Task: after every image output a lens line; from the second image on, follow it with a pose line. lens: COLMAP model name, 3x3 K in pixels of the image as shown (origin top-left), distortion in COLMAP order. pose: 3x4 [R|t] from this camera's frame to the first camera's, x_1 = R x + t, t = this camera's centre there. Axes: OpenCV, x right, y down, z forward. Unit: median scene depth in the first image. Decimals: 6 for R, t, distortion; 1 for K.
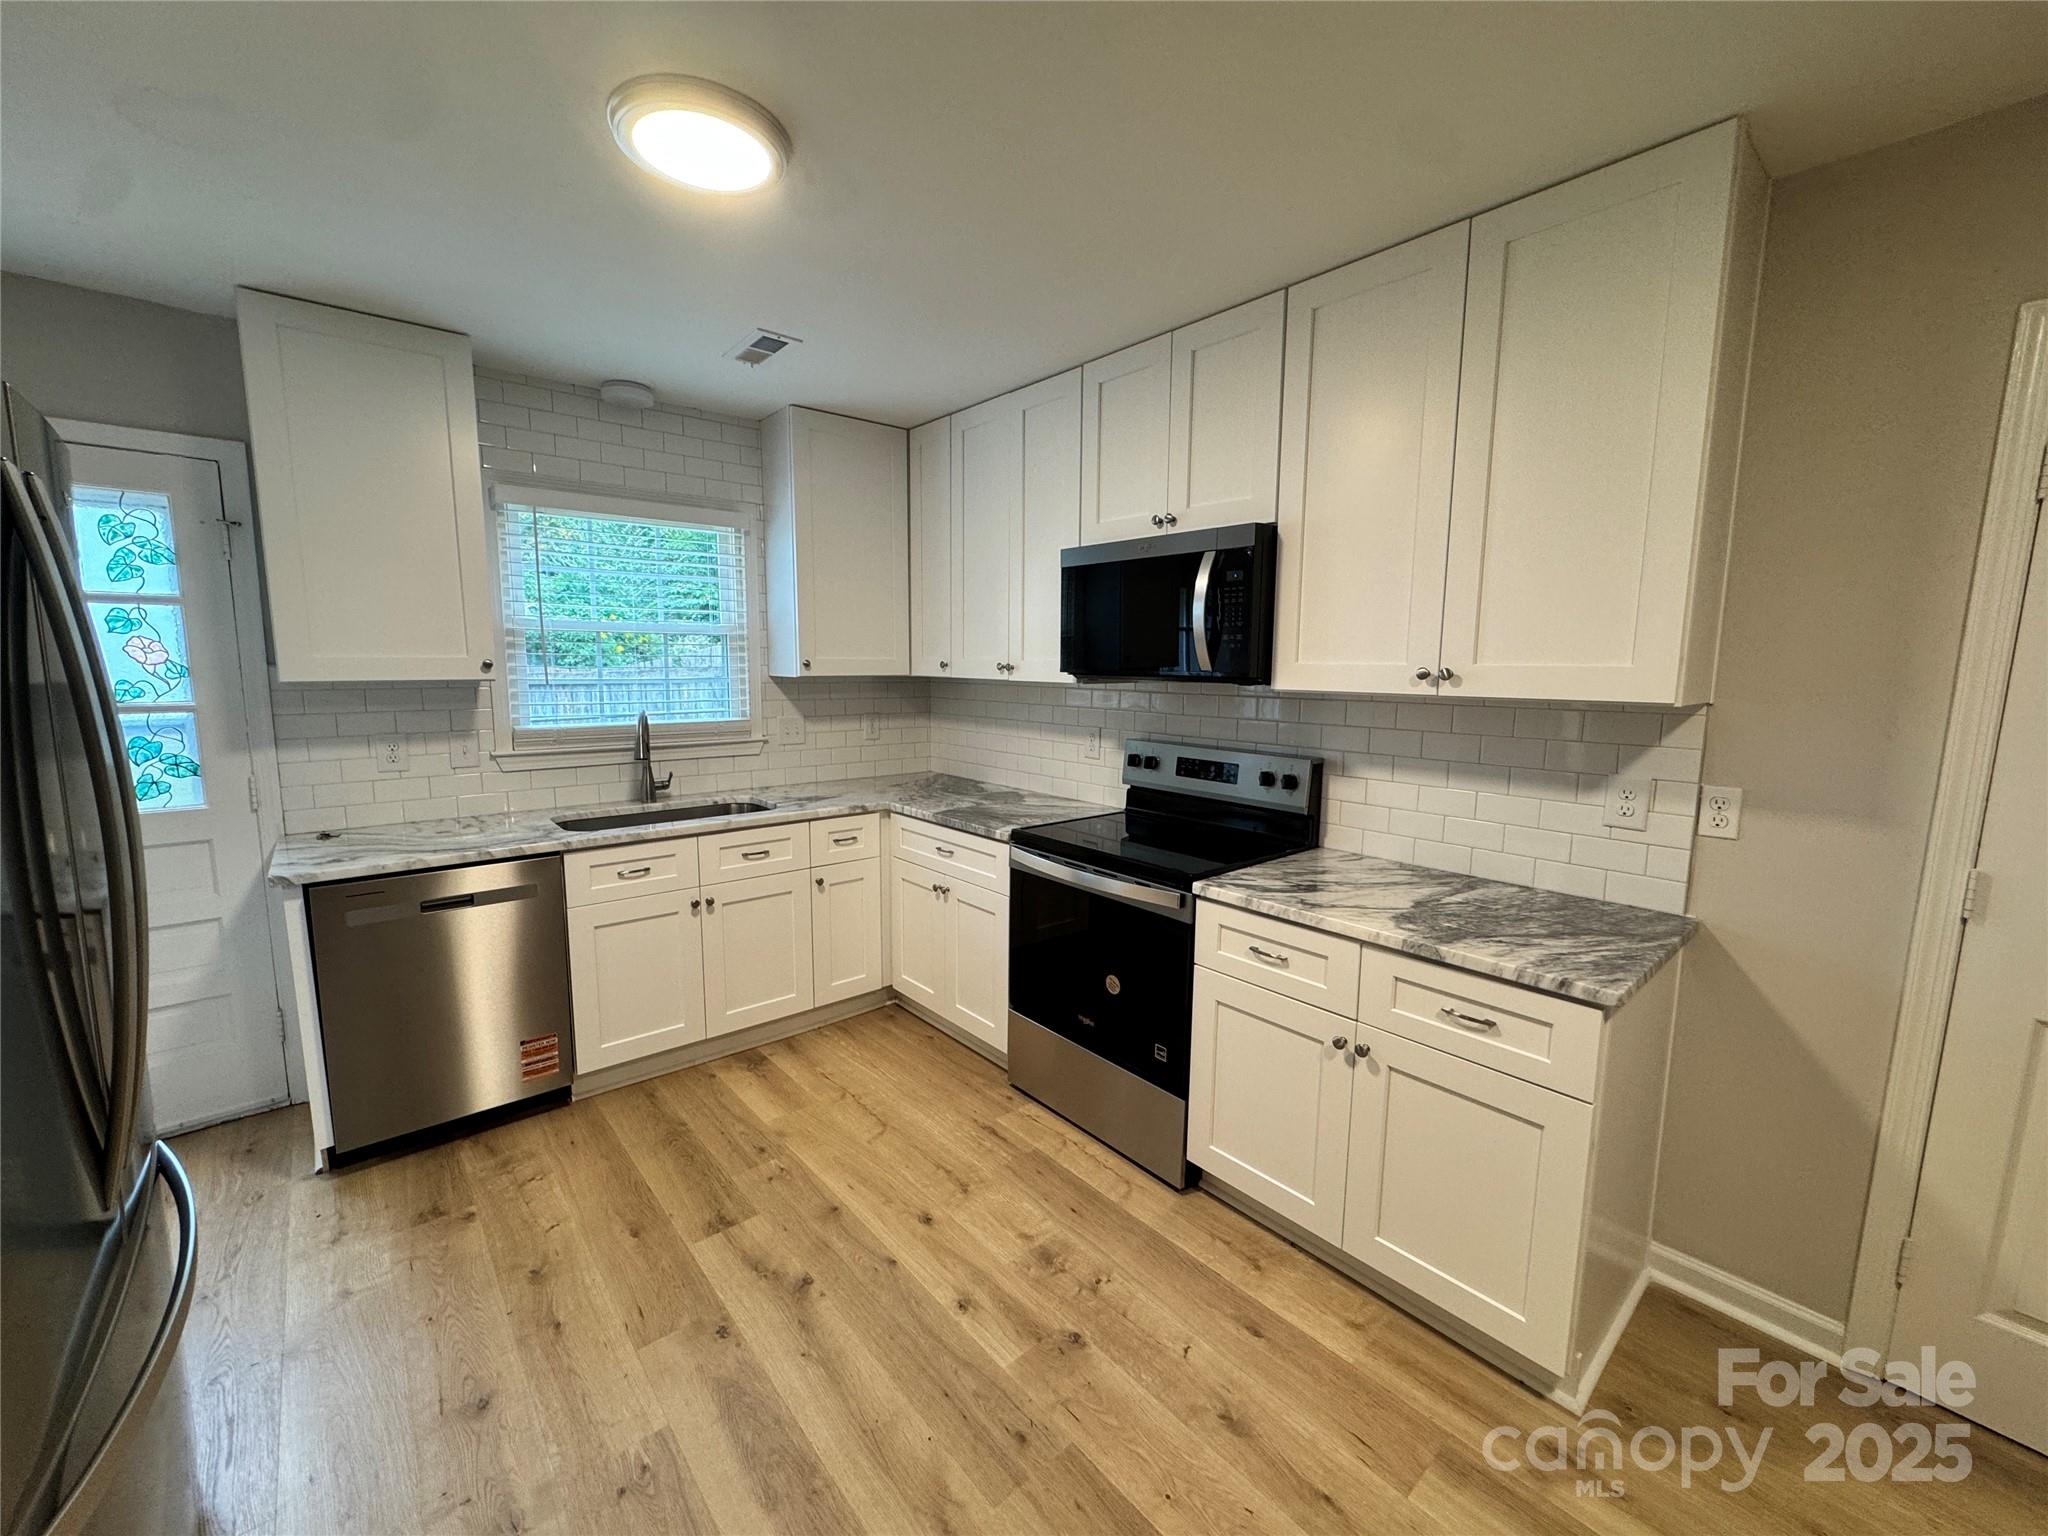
lens RADIAL K [[816.7, 0, 1024.6], [0, 816.7, 766.9], [0, 0, 1]] dist [0.000366, 0.000089]
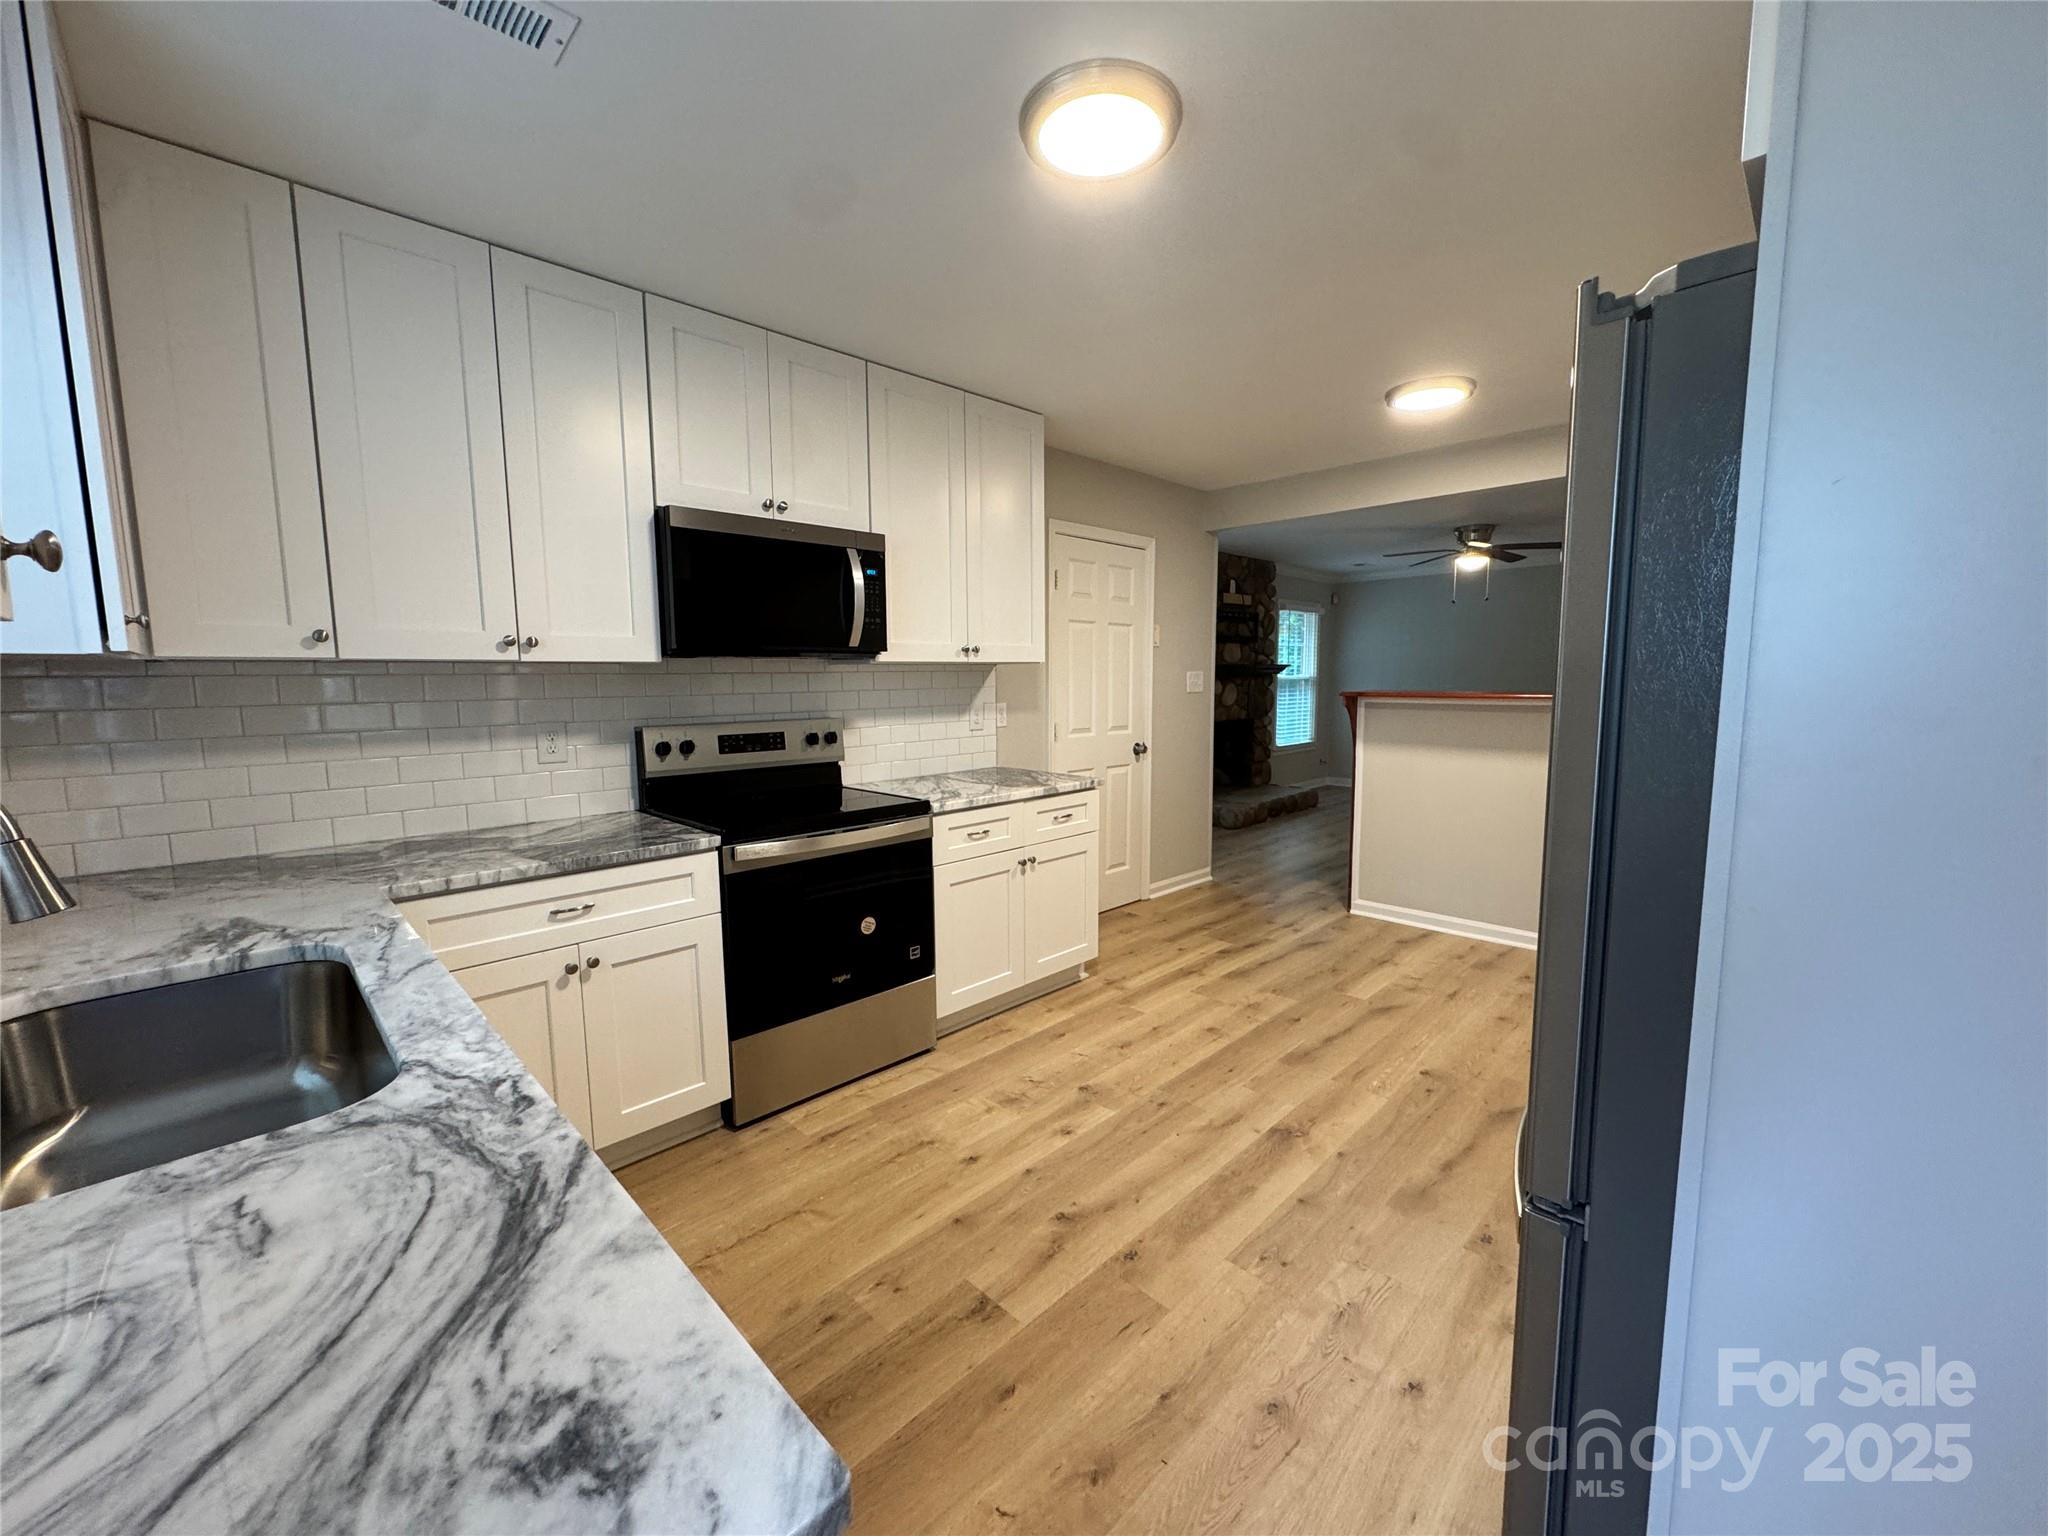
lens RADIAL K [[816.7, 0, 1022.2], [0, 816.7, 766.2], [0, 0, 1]] dist [0.000366, 0.000089]
pose [[-0.079180, -0.120217, 0.989585, -1.204779], [0.136190, 0.982089, 0.130203, -0.079103], [-0.987513, 0.145081, -0.061389, 1.008517]]
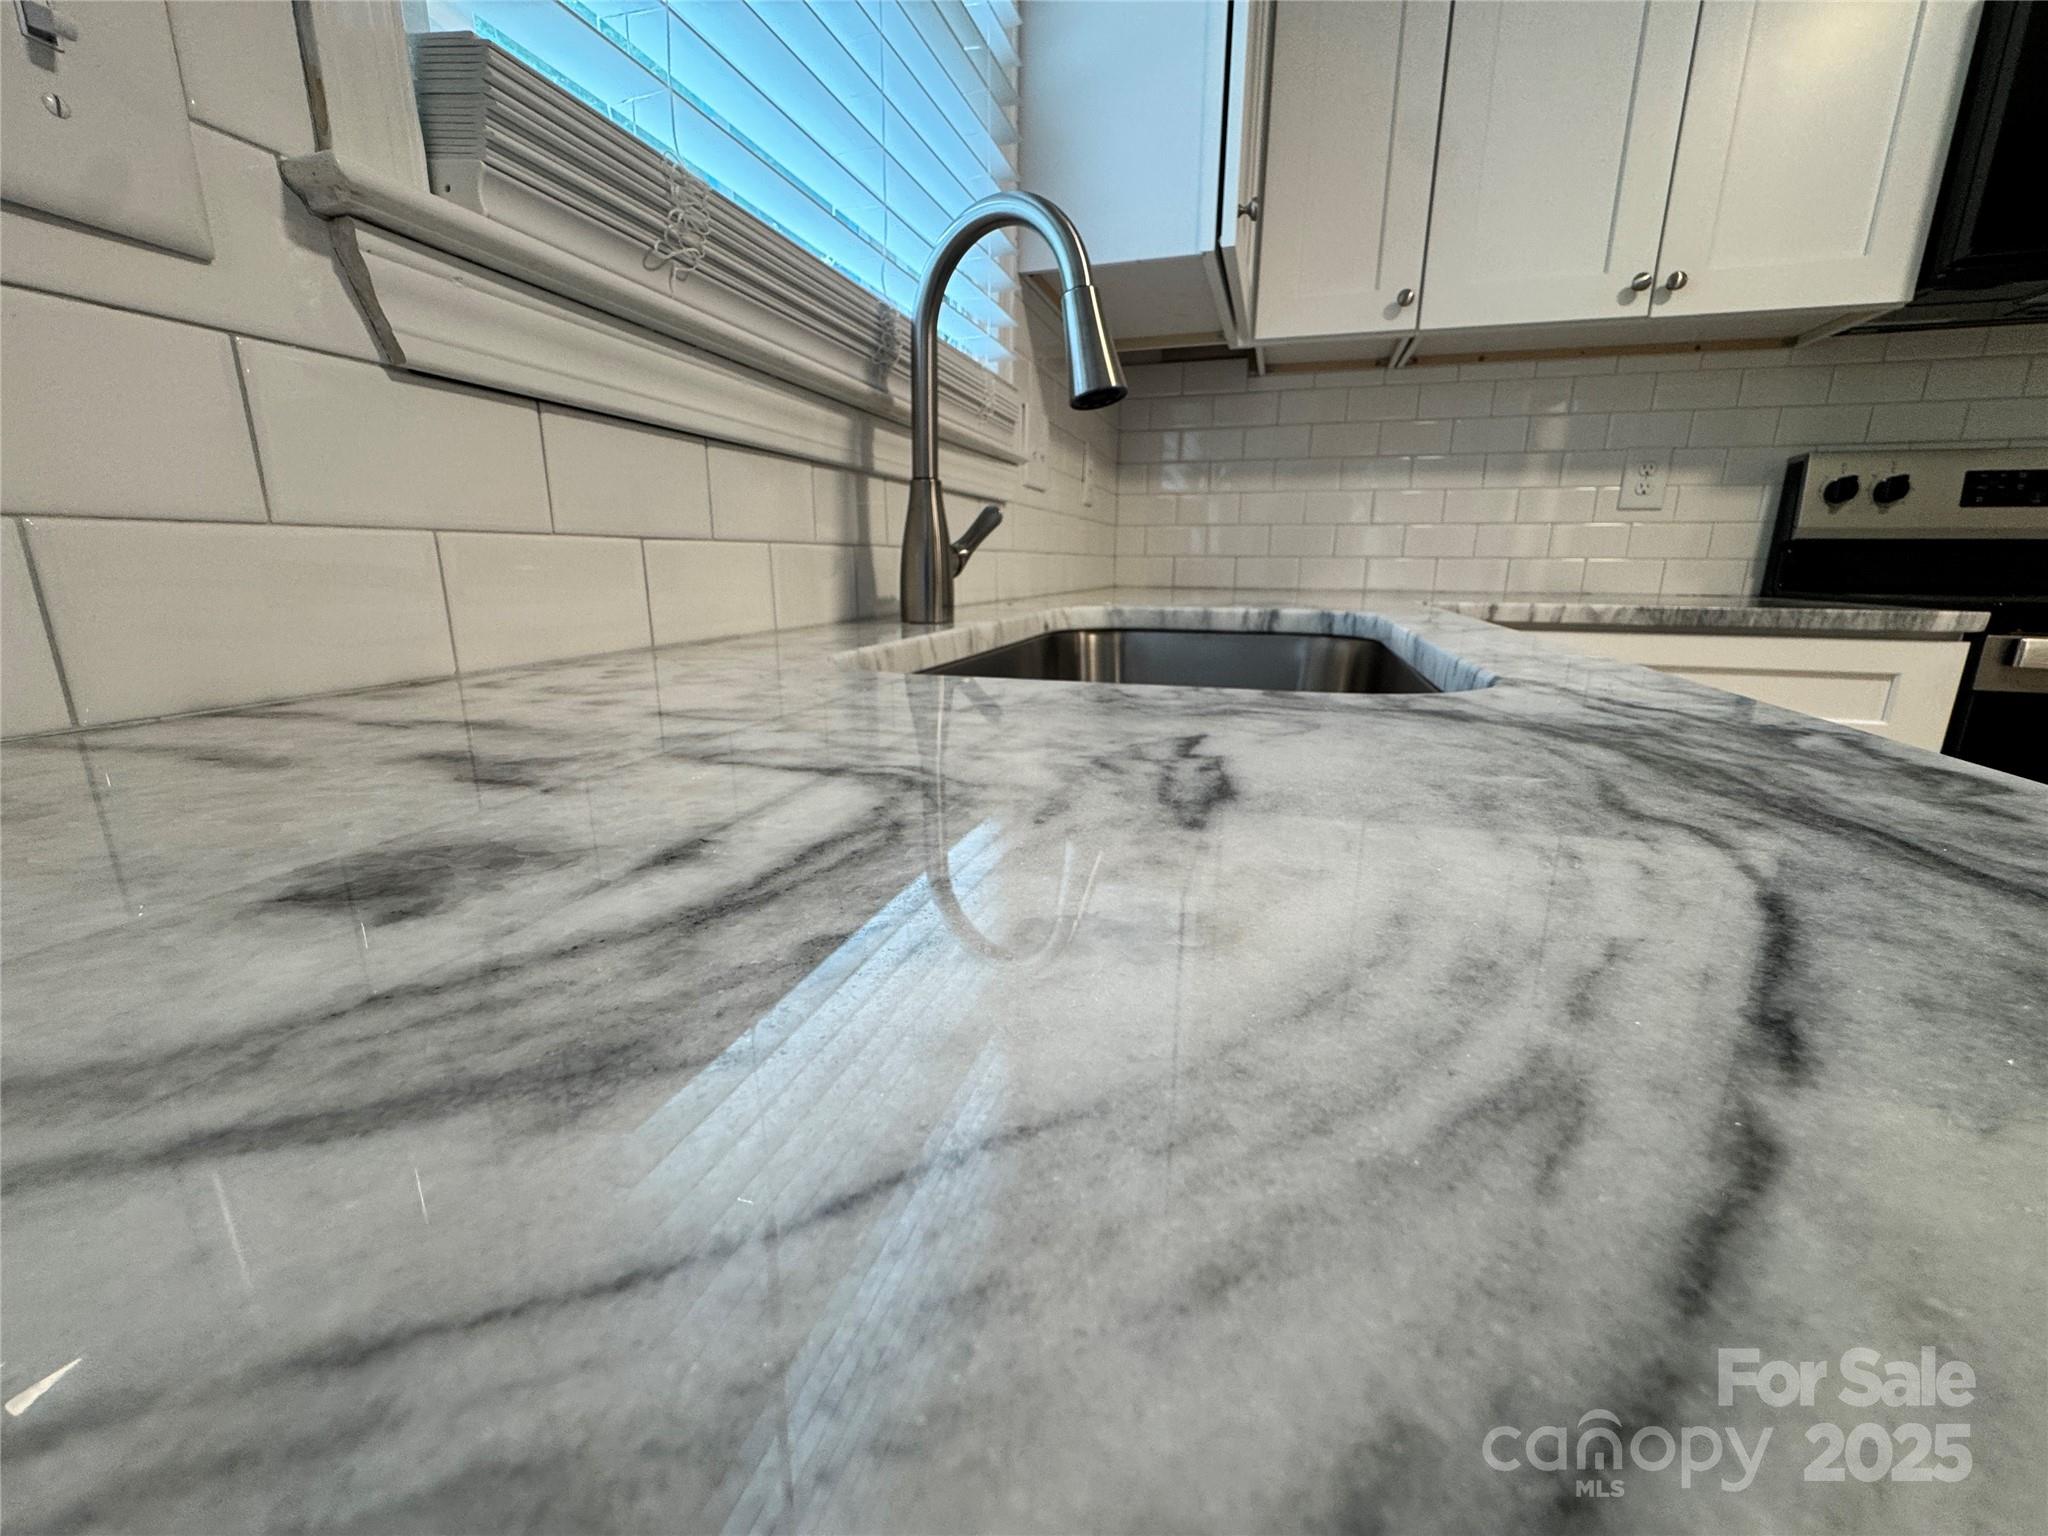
lens RADIAL K [[816.7, 0, 1025.0], [0, 816.7, 768.6], [0, 0, 1]] dist [0.000366, 0.000089]
pose [[0.839397, -0.132671, 0.527079, -0.946412], [0.071105, 0.988222, 0.135506, 0.094133], [-0.538848, -0.076265, 0.838943, 1.248837]]
